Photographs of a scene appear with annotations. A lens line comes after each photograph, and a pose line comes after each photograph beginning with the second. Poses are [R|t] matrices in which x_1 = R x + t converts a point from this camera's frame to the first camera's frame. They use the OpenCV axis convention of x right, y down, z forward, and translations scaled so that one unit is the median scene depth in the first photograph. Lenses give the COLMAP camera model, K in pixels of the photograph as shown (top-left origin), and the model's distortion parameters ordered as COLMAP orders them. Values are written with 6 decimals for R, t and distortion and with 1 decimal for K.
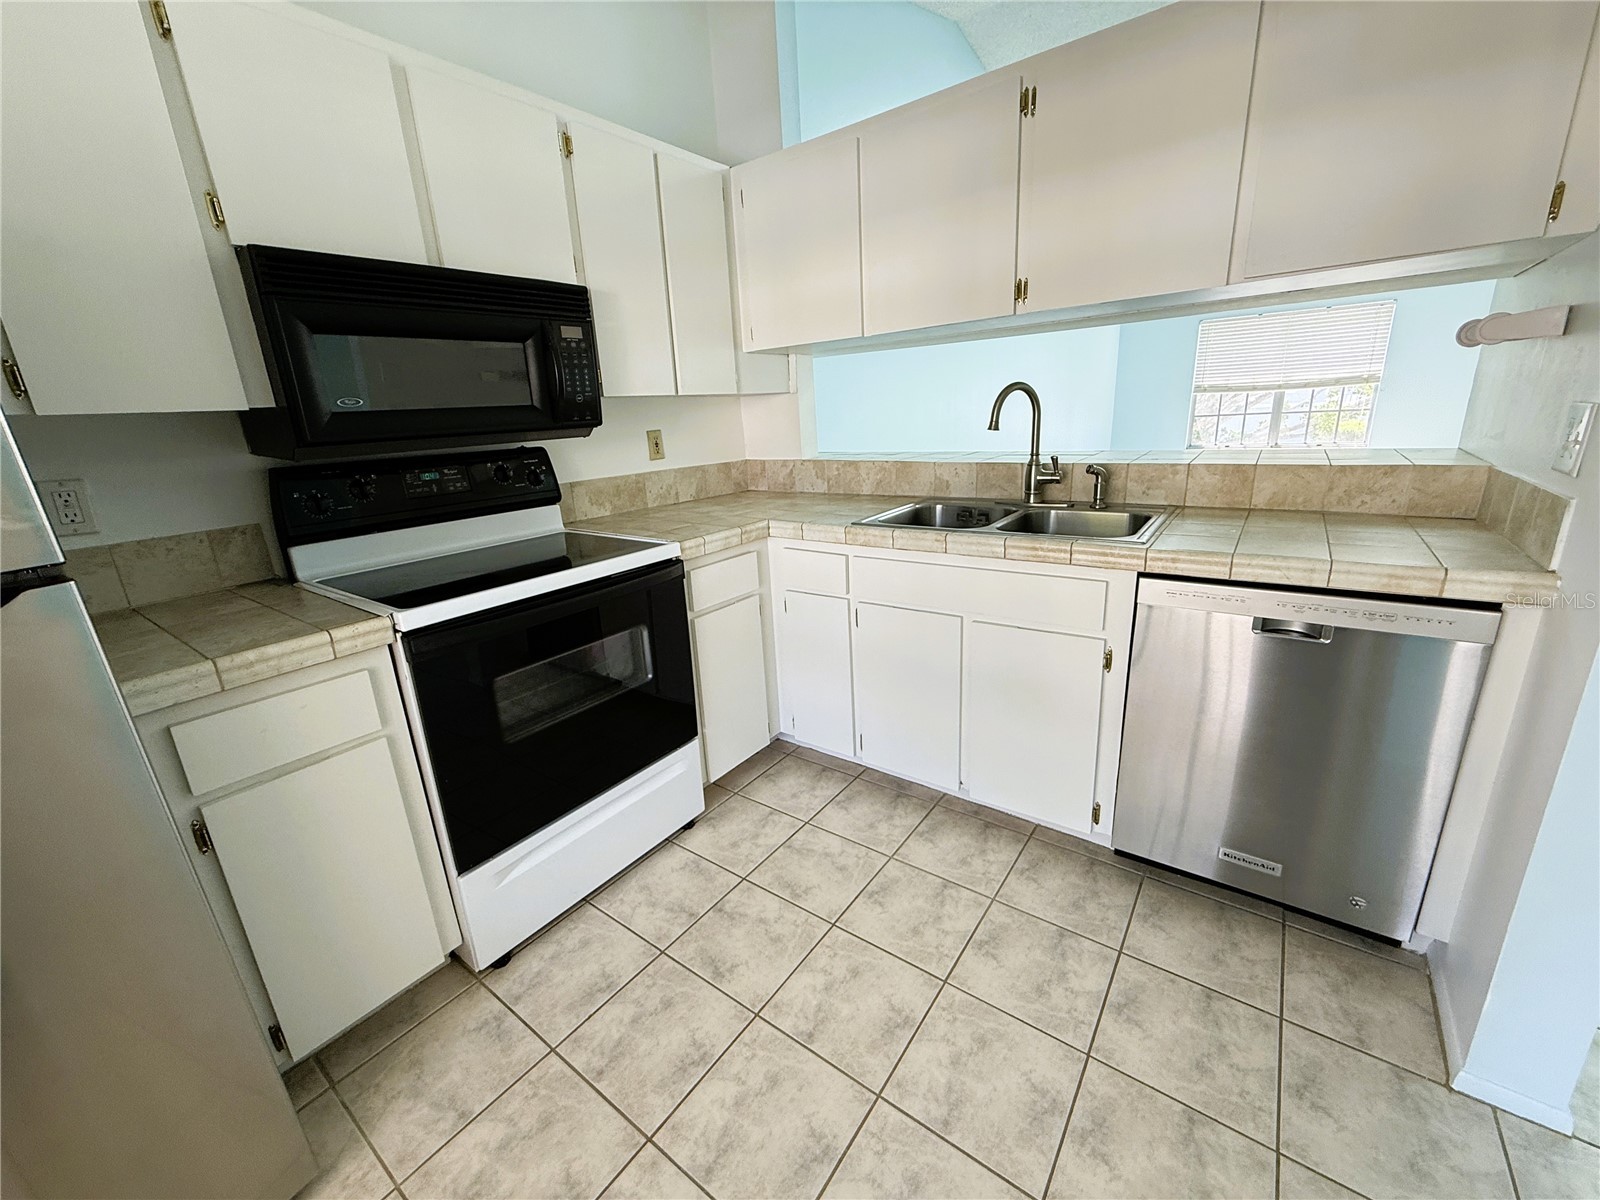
lens RADIAL K [[638.8, 0, 797.7], [0, 638.8, 596.2], [0, 0, 1]] dist [0.004692, -0.000283]
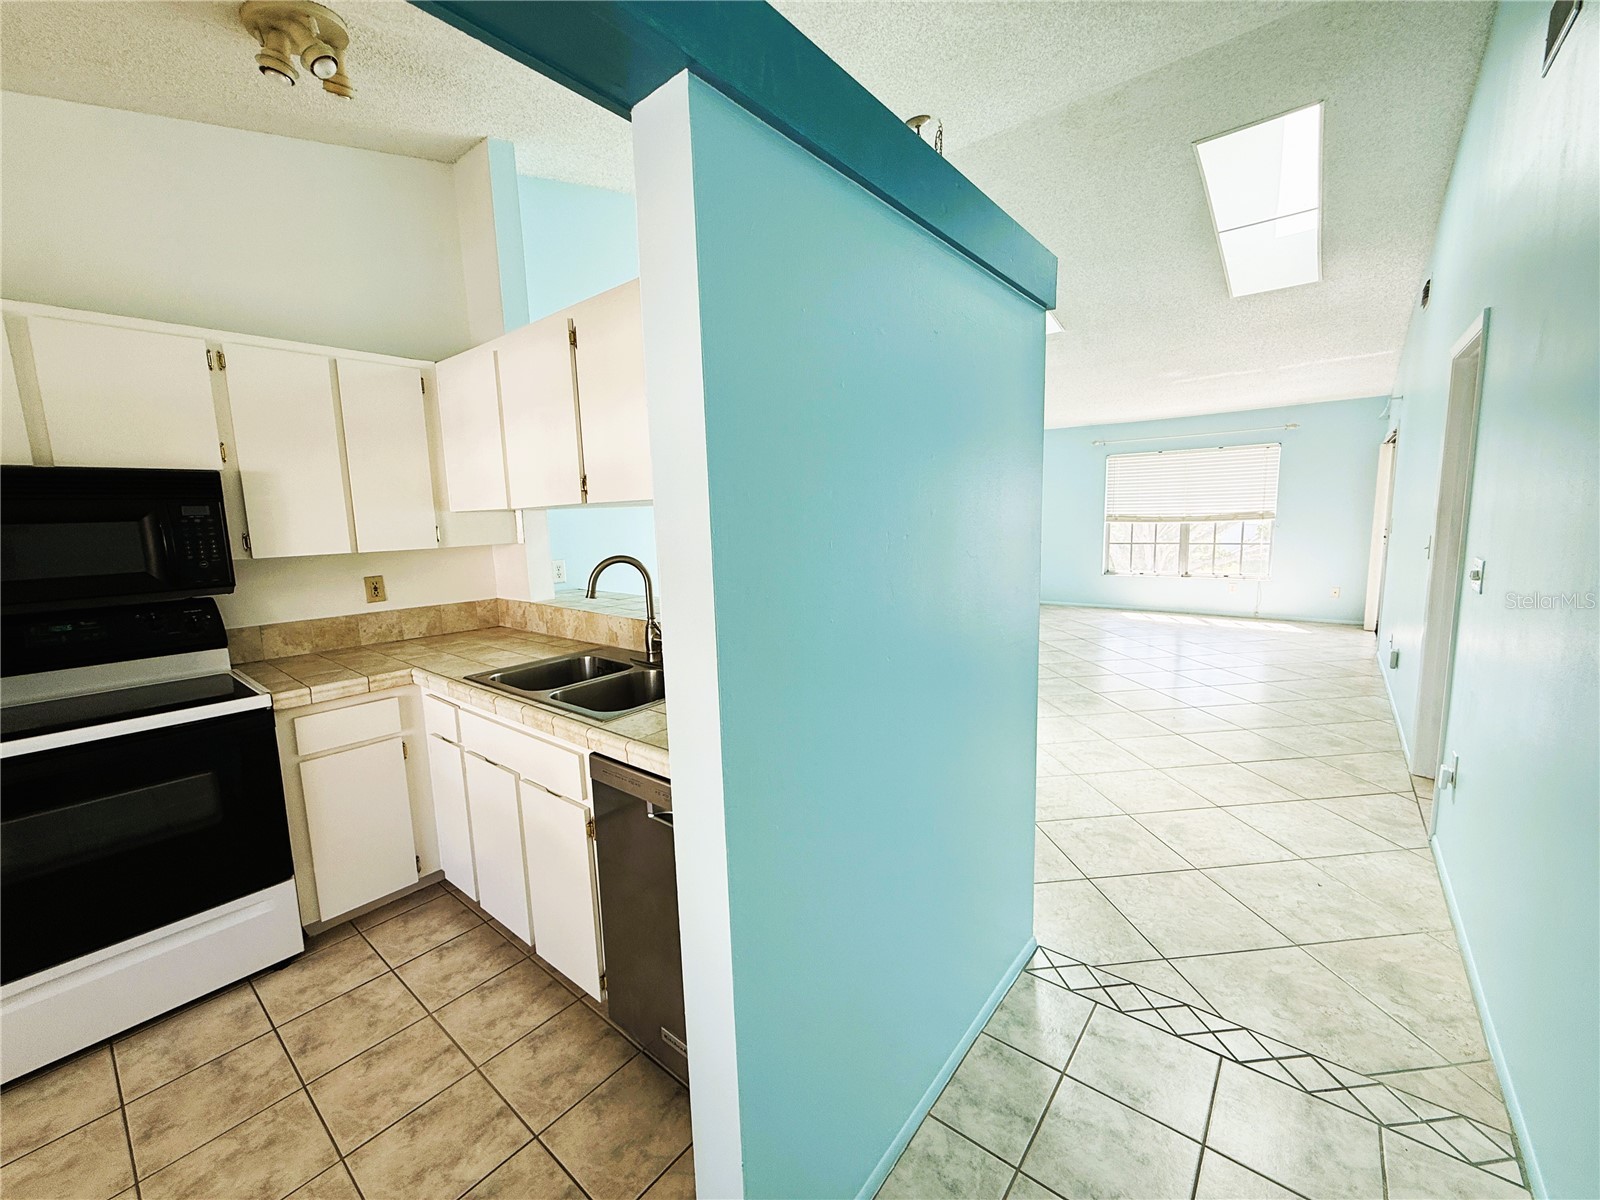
lens RADIAL K [[638.8, 0, 791.6], [0, 638.8, 598.1], [0, 0, 1]] dist [0.004692, -0.000283]
pose [[0.998456, 0.031295, -0.045895, 0.682477], [-0.037720, 0.988478, -0.146589, -0.107940], [0.040778, 0.148094, 0.988132, -0.074796]]
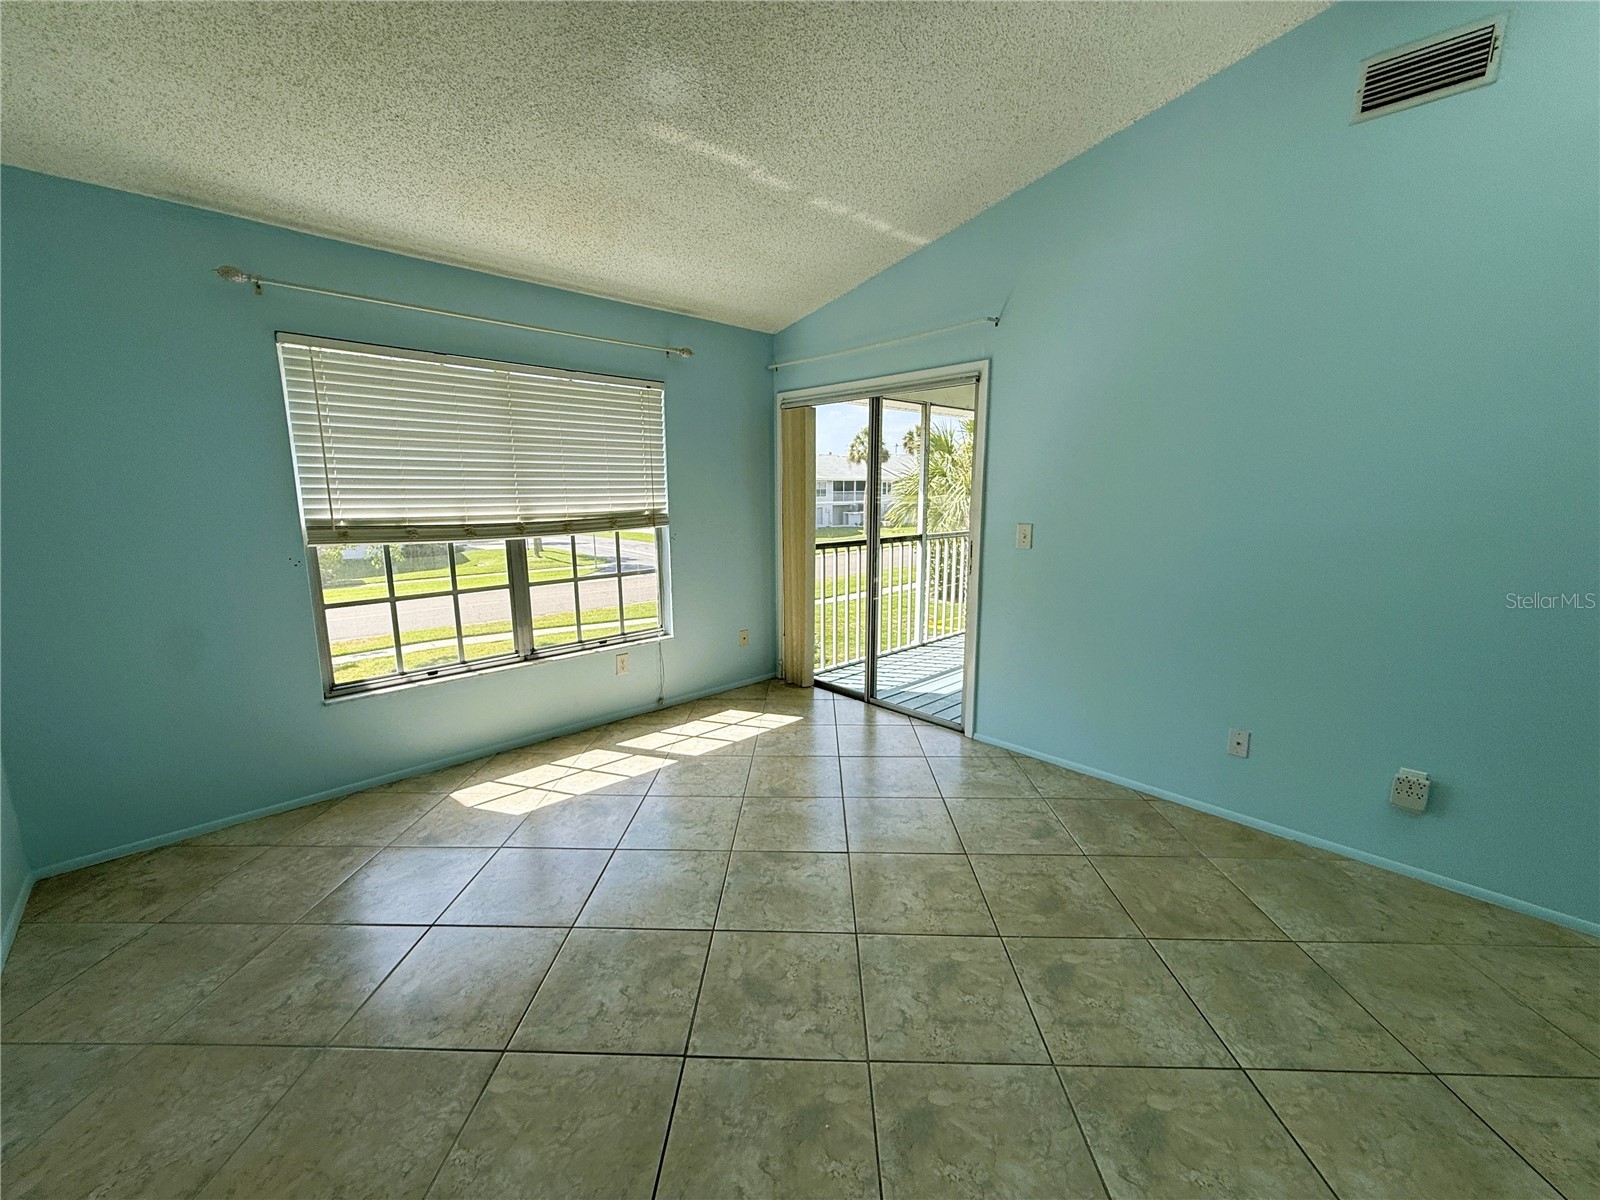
lens RADIAL K [[638.8, 0, 797.7], [0, 638.8, 603.3], [0, 0, 1]] dist [0.004692, -0.000283]
pose [[0.150672, -0.120849, 0.981169, 1.344475], [0.274251, 0.958654, 0.075961, -1.005886], [-0.949781, 0.257641, 0.177585, 2.925877]]
